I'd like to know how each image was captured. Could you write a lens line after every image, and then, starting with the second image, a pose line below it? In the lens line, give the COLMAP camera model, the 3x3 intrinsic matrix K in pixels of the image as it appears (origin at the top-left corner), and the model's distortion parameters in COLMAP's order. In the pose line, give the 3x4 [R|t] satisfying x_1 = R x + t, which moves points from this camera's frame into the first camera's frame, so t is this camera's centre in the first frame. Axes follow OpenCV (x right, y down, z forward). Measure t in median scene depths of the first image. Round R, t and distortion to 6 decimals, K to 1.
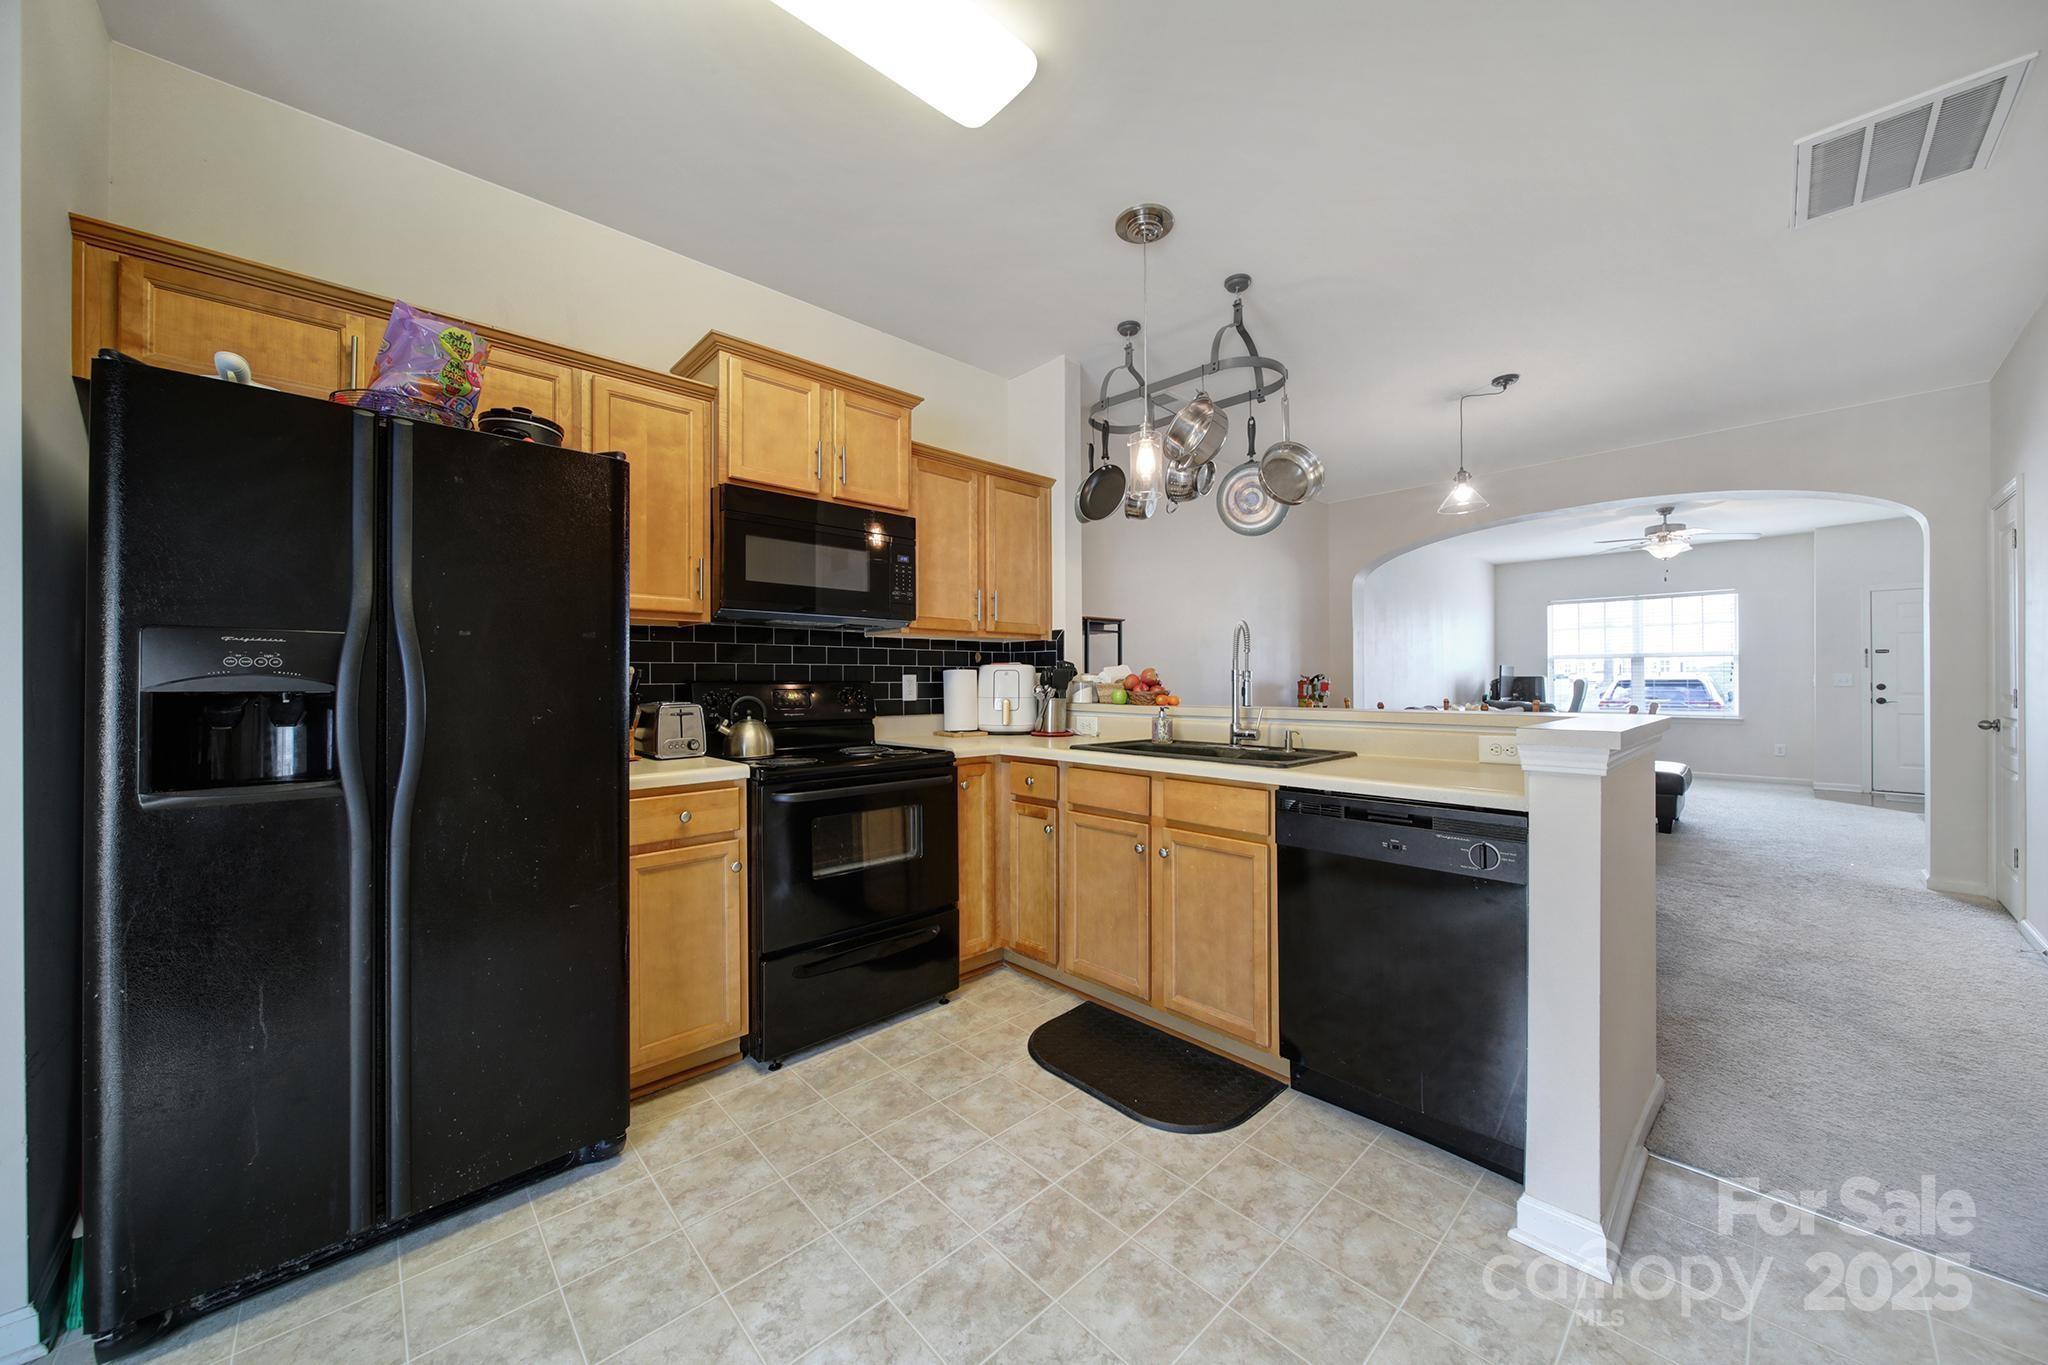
lens RADIAL K [[720.4, 0, 1030.8], [0, 720.4, 682.0], [0, 0, 1]] dist [-0.002832, -0.000397]
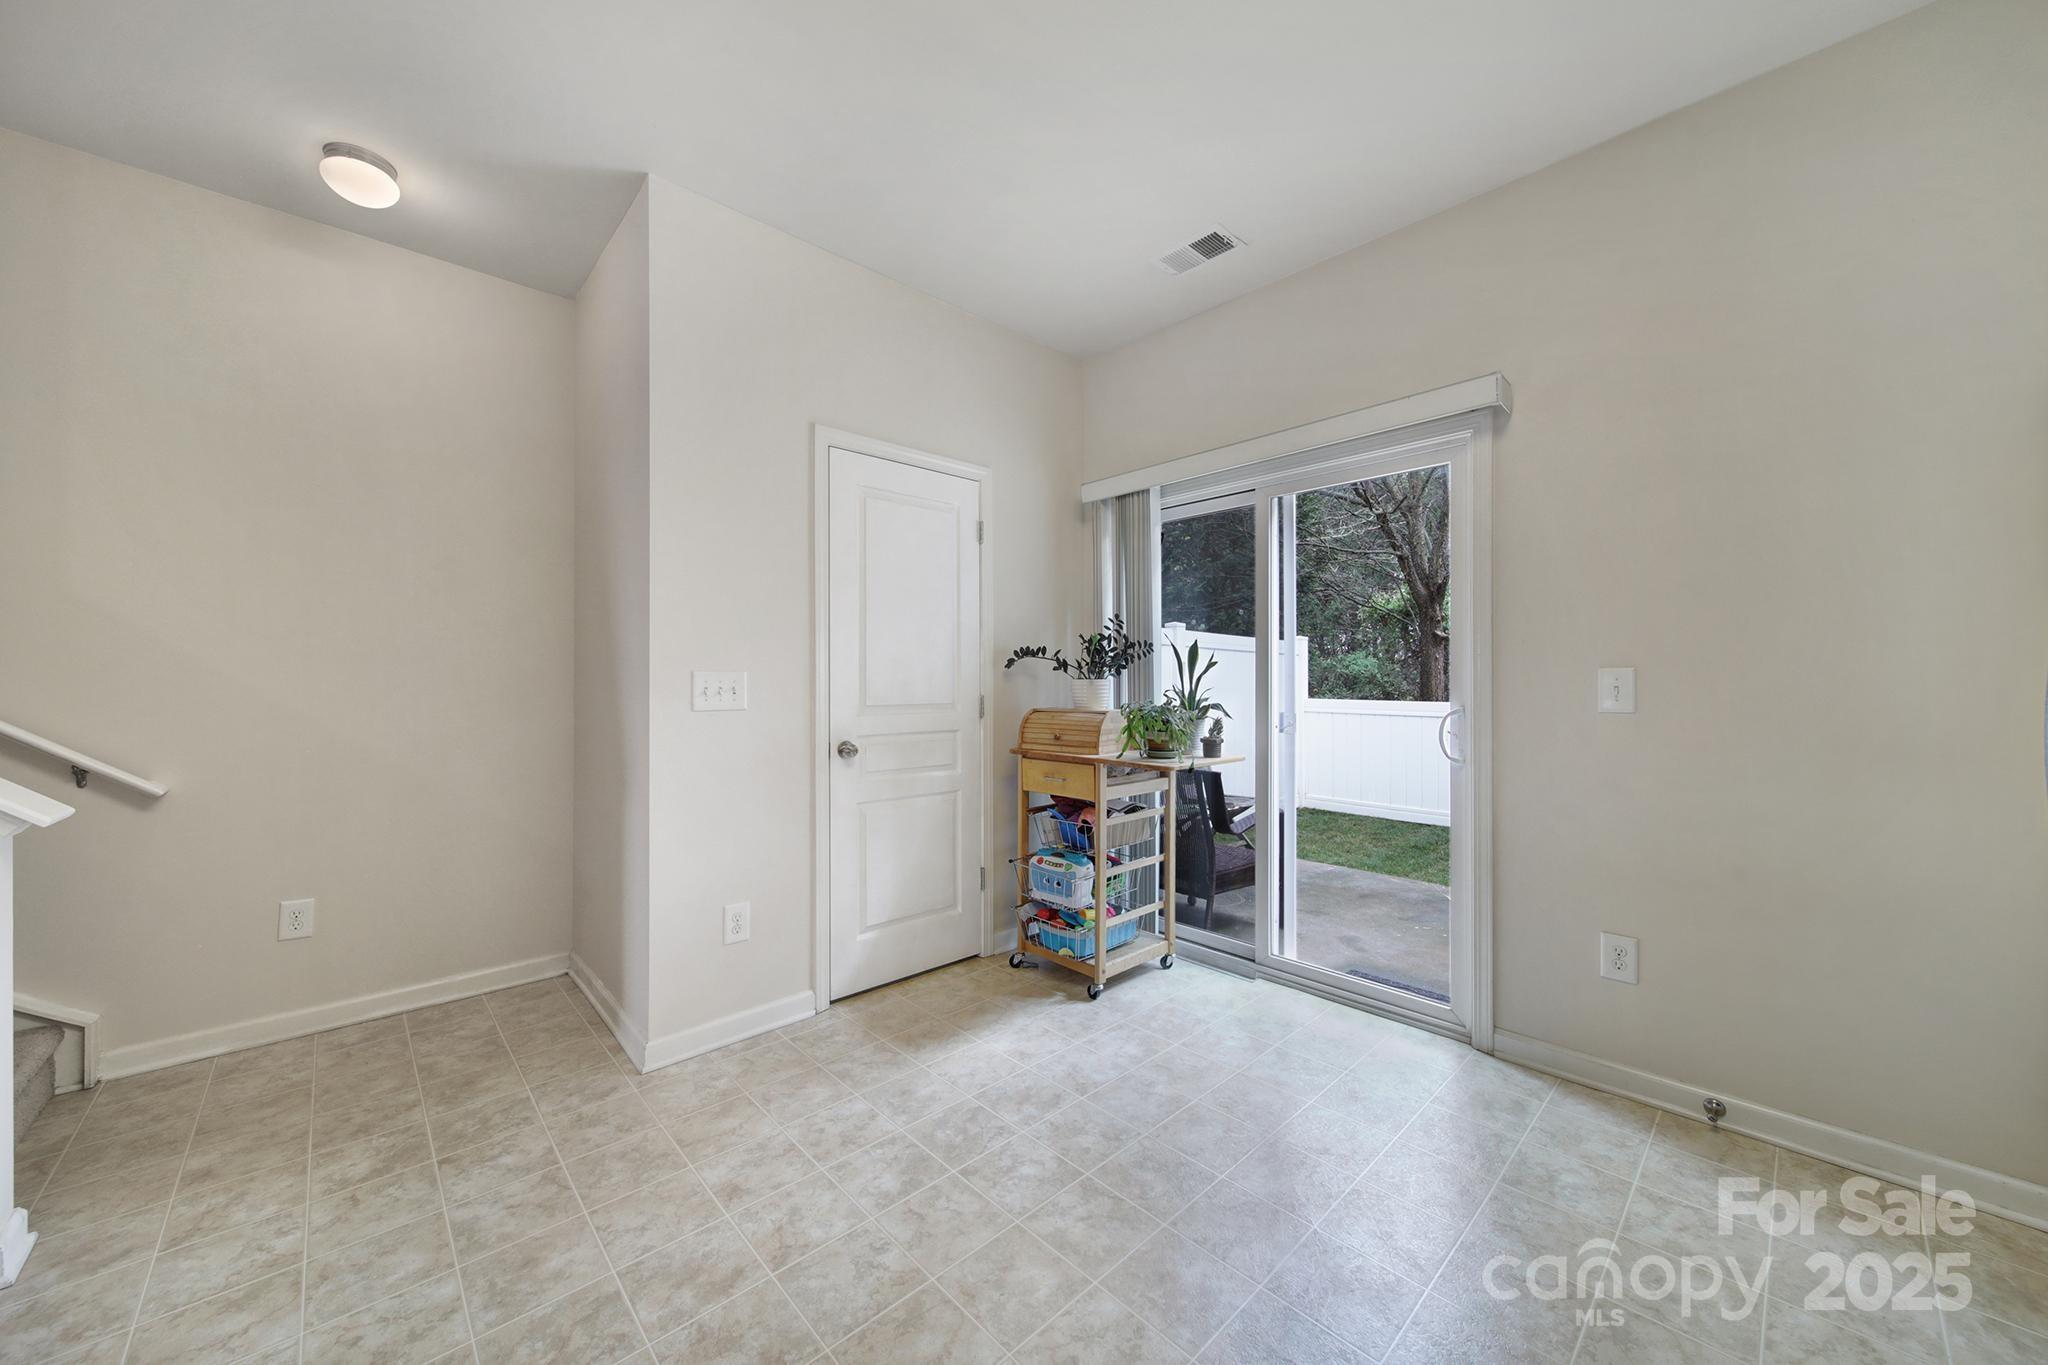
lens RADIAL K [[720.4, 0, 1037.1], [0, 720.4, 684.6], [0, 0, 1]] dist [-0.002832, -0.000397]
pose [[-0.999980, 0.003942, -0.004908, -0.034425], [0.003945, 0.999992, -0.000757, 0.000486], [0.004905, -0.000776, -0.999988, 0.832525]]
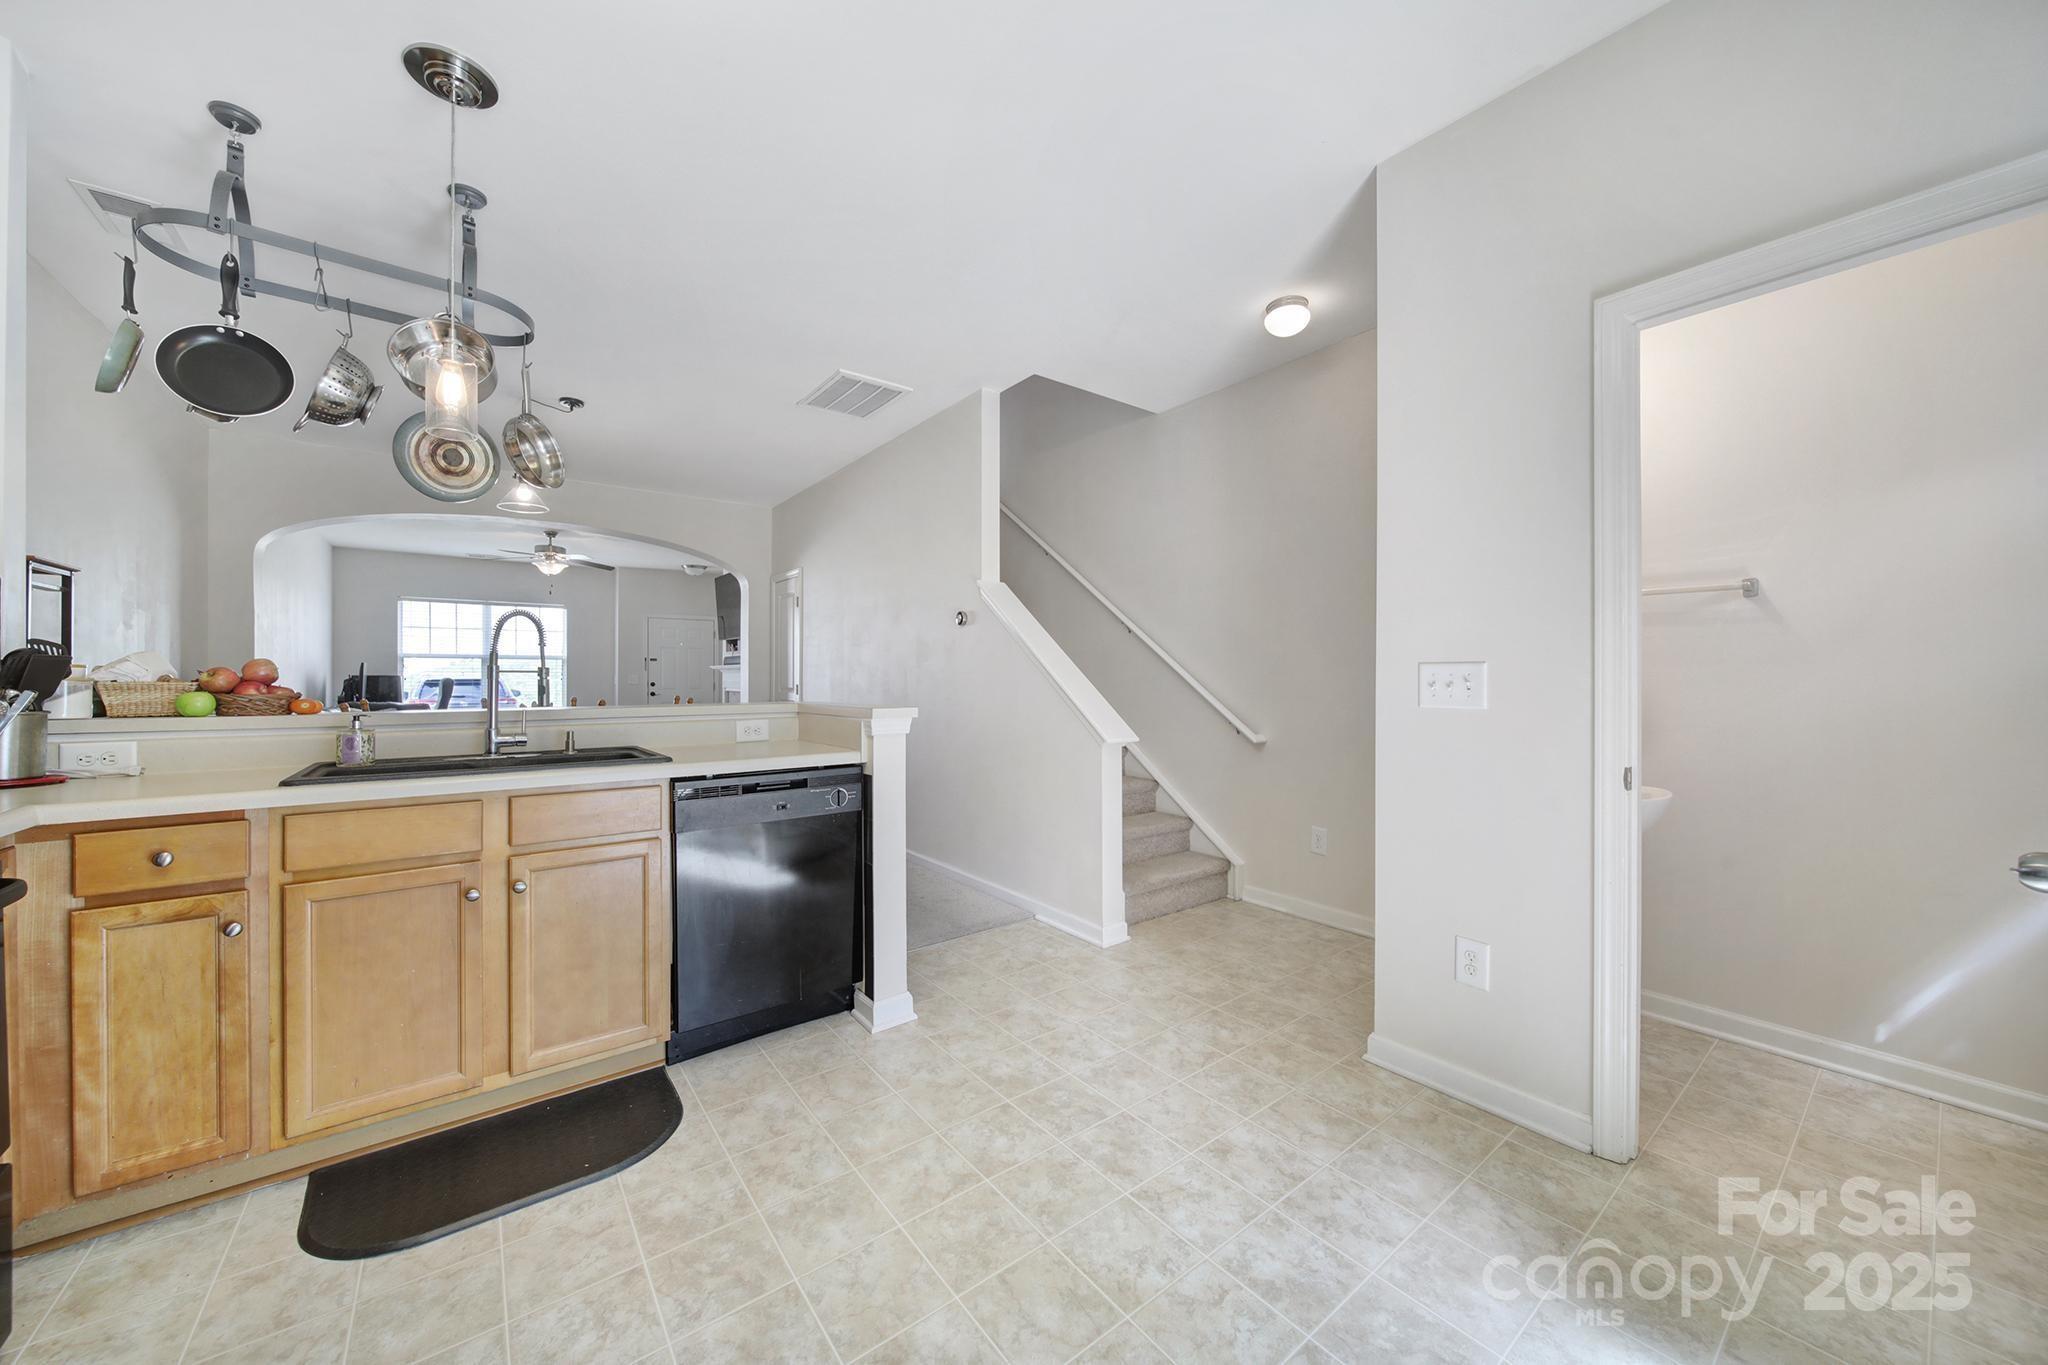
lens RADIAL K [[720.4, 0, 1024.4], [0, 720.4, 689.1], [0, 0, 1]] dist [-0.002832, -0.000397]
pose [[0.098592, -0.011625, 0.995060, -0.478535], [0.001648, 0.999932, 0.011519, 0.001985], [-0.995127, 0.000504, 0.098604, 0.288497]]
